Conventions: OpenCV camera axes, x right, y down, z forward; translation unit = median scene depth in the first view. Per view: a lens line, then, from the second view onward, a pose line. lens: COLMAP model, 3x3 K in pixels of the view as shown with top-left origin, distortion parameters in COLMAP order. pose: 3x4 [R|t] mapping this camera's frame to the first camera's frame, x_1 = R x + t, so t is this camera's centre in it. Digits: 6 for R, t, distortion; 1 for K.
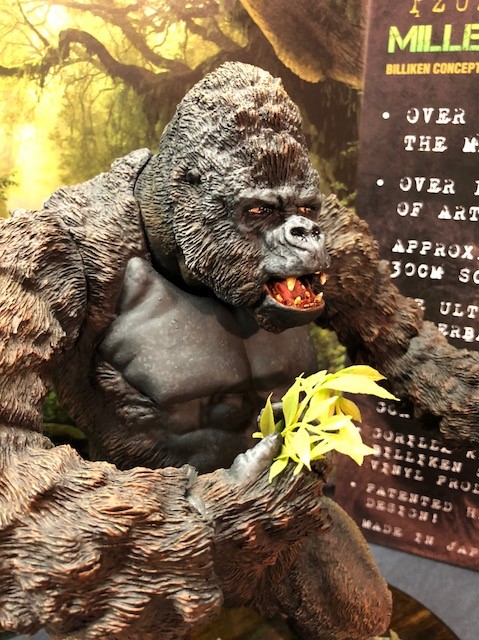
lens RADIAL K [[528.9, 0, 236.9], [0, 528.9, 320.5], [0, 0, 1]] dist [-0.000478, 0.003134]
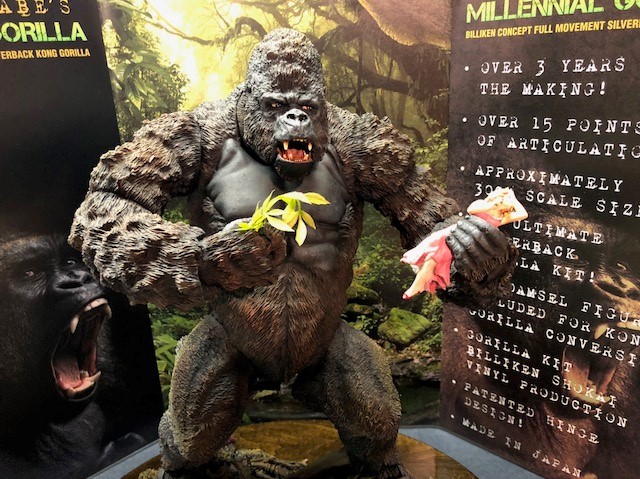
lens RADIAL K [[520.4, 0, 320.0], [0, 520.4, 239.5], [0, 0, 1]] dist [0.002363, 0.011866]
pose [[0.932554, 0.099274, -0.347115, 0.465113], [-0.135737, 0.987321, -0.082298, 0.202842], [0.334544, 0.123863, 0.934205, -0.301859]]
